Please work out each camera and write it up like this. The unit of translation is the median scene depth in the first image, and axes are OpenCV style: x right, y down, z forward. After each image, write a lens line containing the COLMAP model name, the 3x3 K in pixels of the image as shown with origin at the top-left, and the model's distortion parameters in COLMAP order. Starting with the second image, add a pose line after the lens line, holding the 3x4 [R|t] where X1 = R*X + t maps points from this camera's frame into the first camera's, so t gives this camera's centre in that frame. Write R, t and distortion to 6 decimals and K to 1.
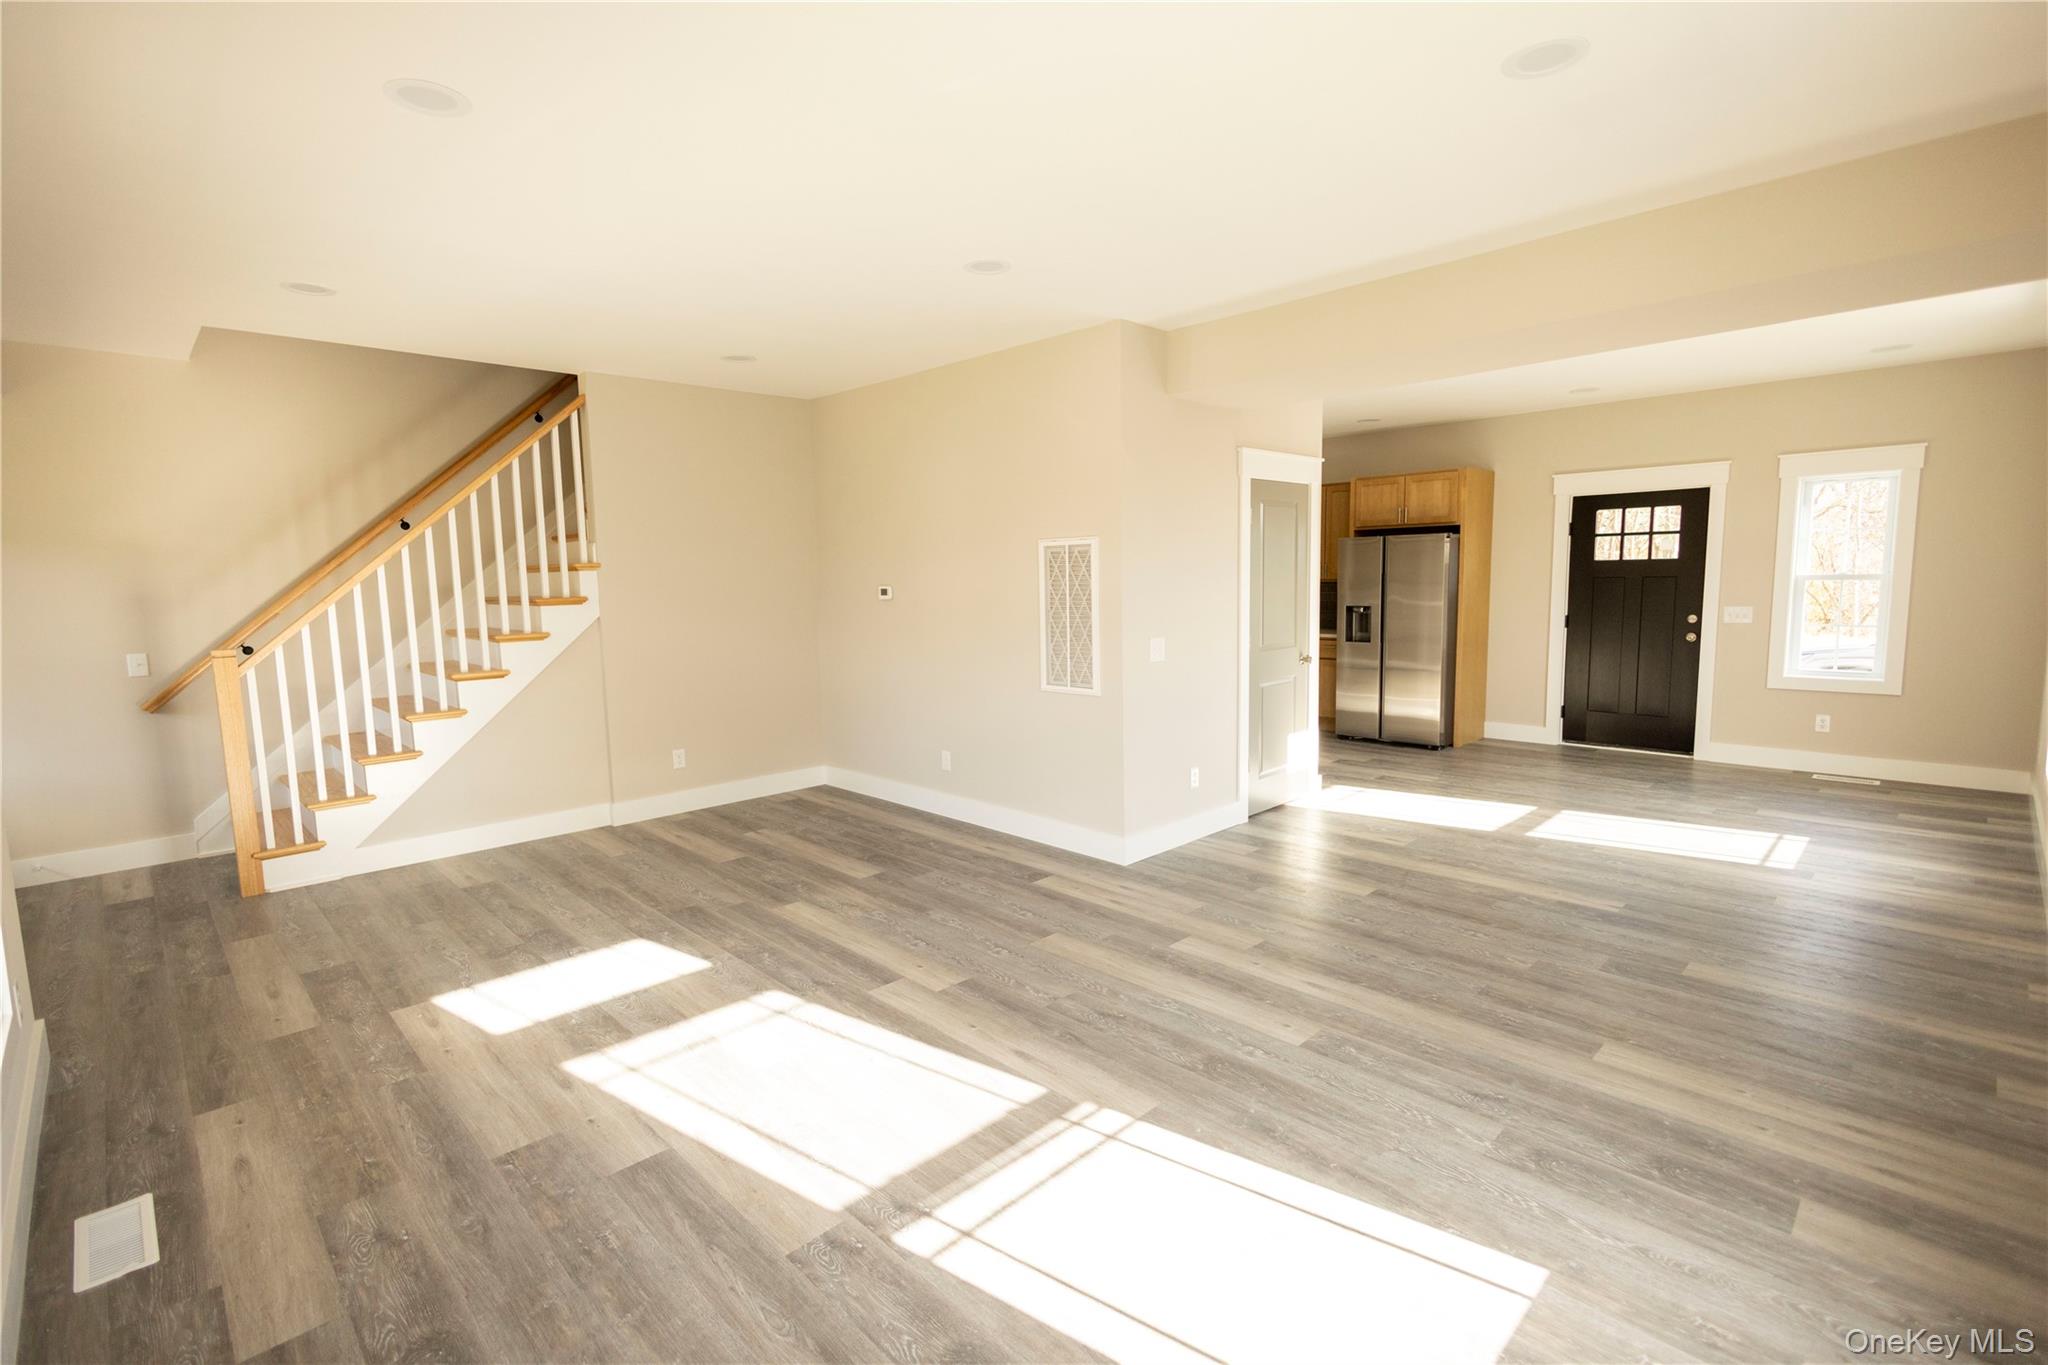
lens RADIAL K [[932.9, 0, 1021.6], [0, 932.9, 682.5], [0, 0, 1]] dist [0.010483, -0.002439]
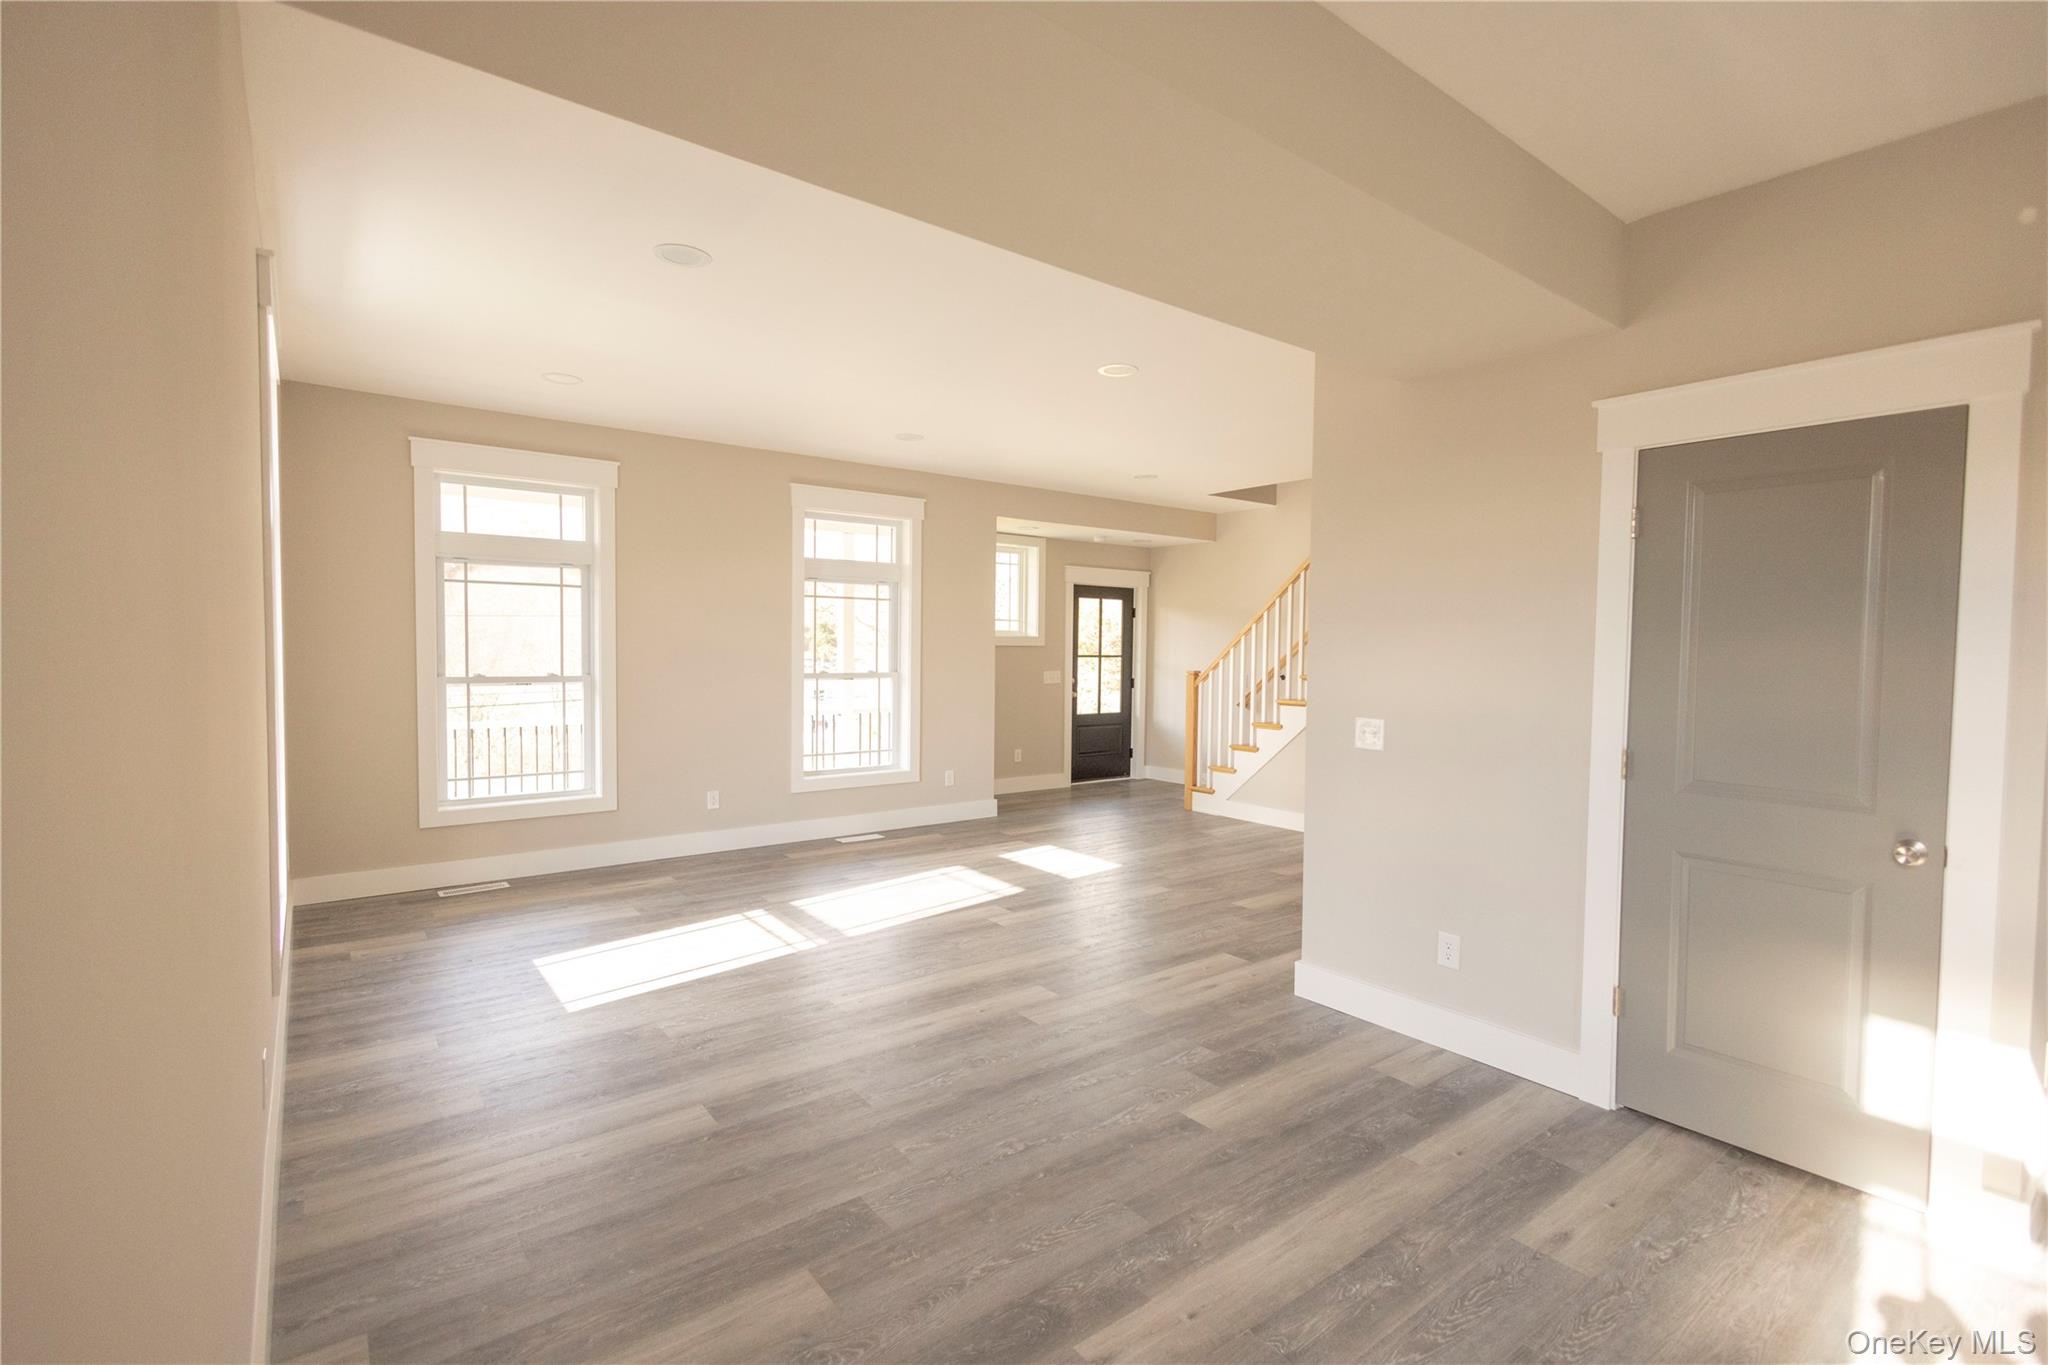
lens RADIAL K [[932.9, 0, 1027.7], [0, 932.9, 682.4], [0, 0, 1]] dist [0.010483, -0.002439]
pose [[-0.123209, 0.055926, -0.990804, 1.167695], [-0.123575, 0.989775, 0.071234, -0.121823], [0.984657, 0.131215, -0.115039, 1.066067]]
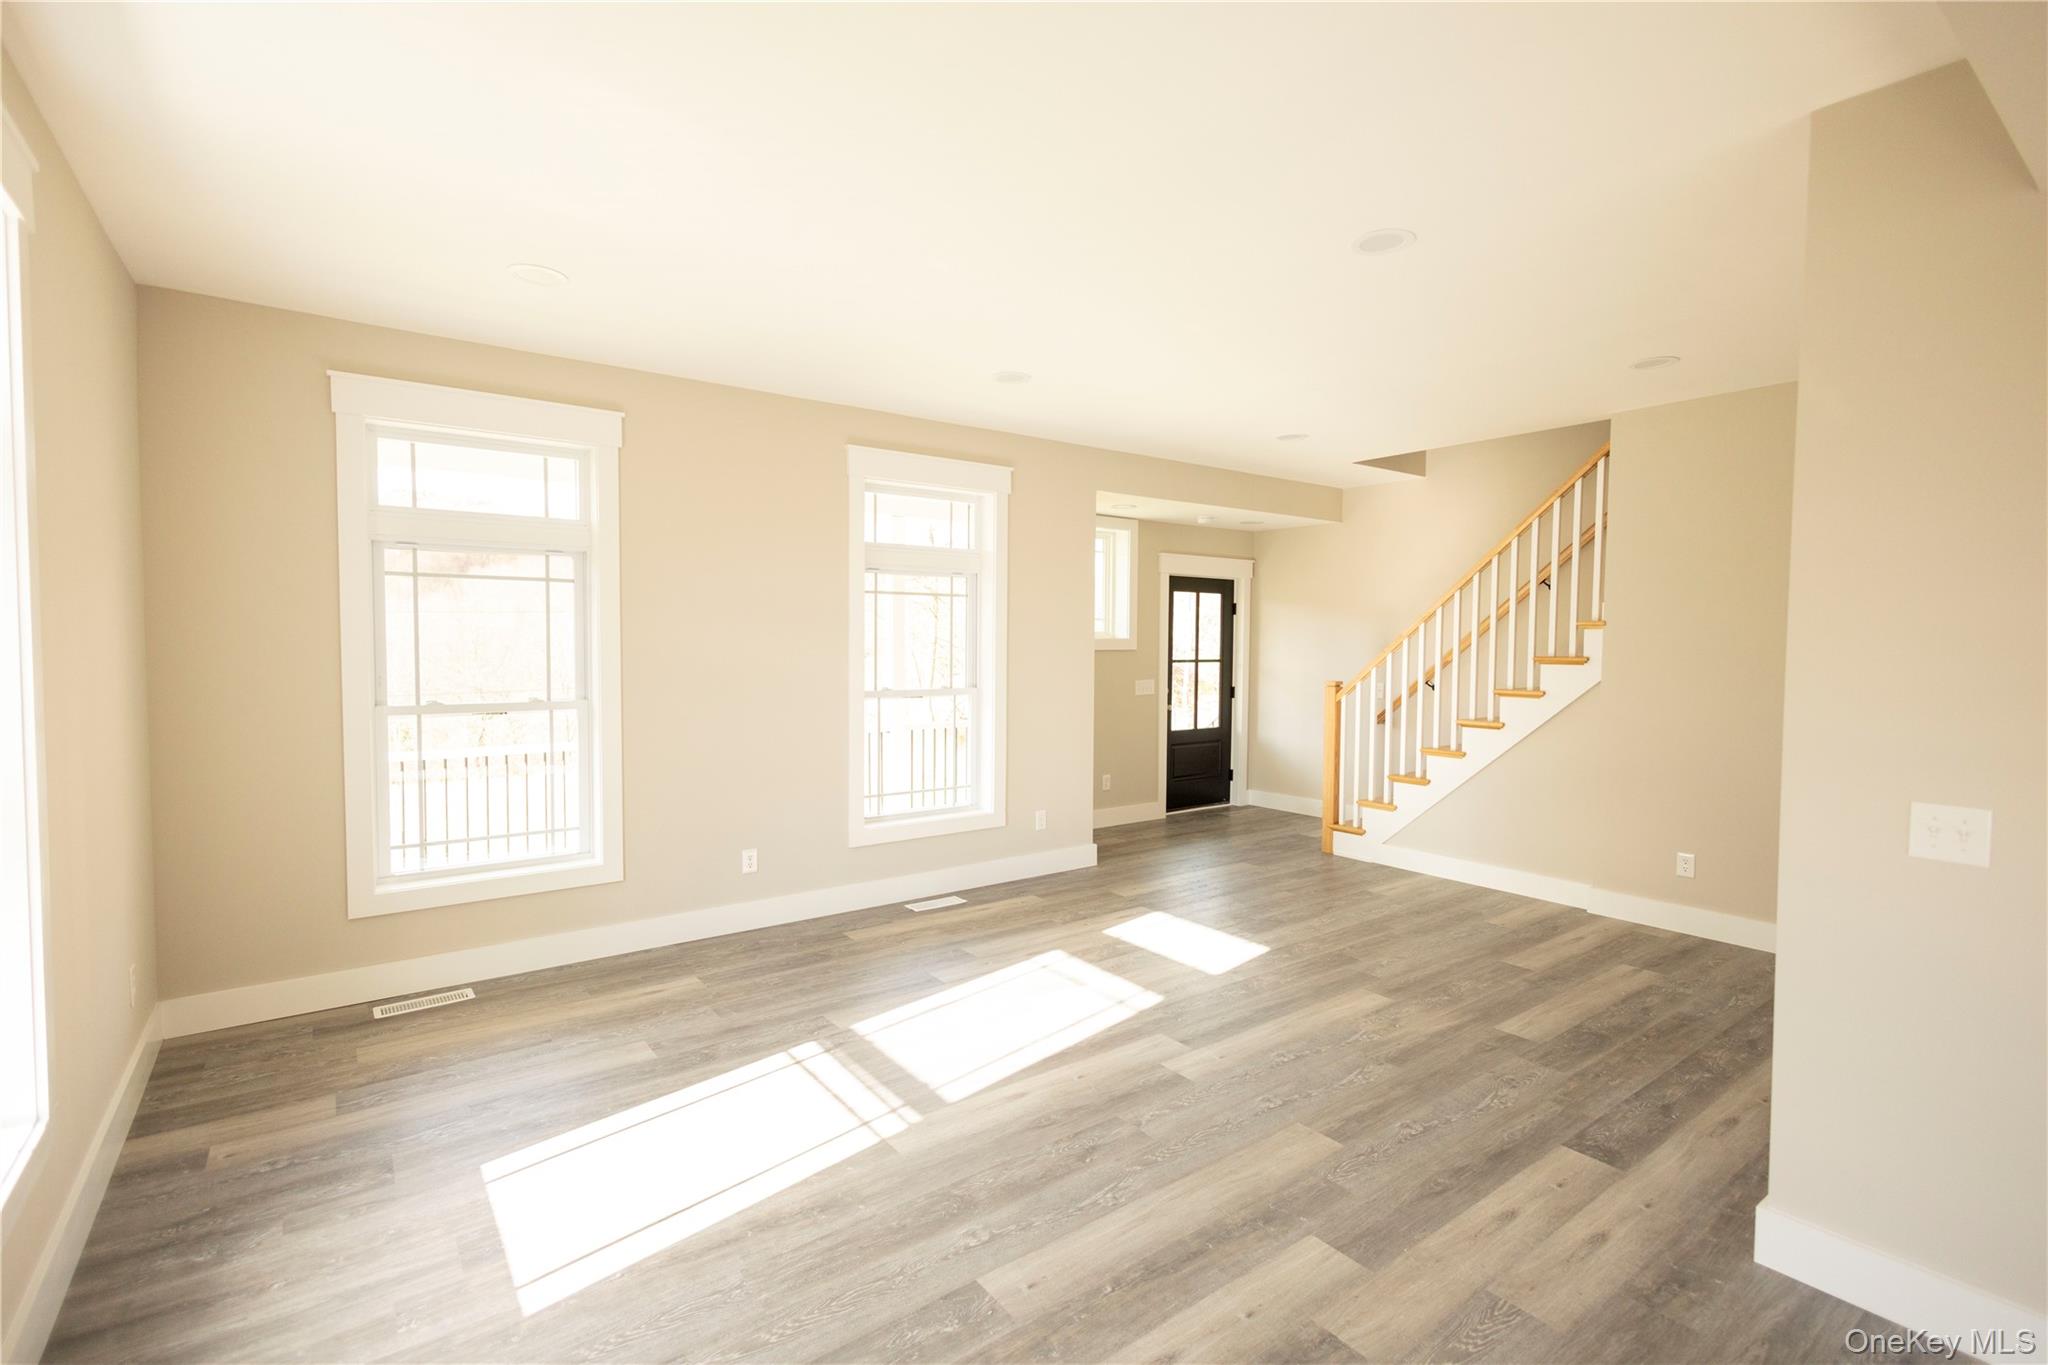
lens RADIAL K [[932.9, 0, 1024.8], [0, 932.9, 675.3], [0, 0, 1]] dist [0.010483, -0.002439]
pose [[-0.135781, 0.056711, -0.989114, 0.784750], [-0.118243, 0.990297, 0.073011, -0.111909], [0.983658, 0.126869, -0.127758, 0.846472]]
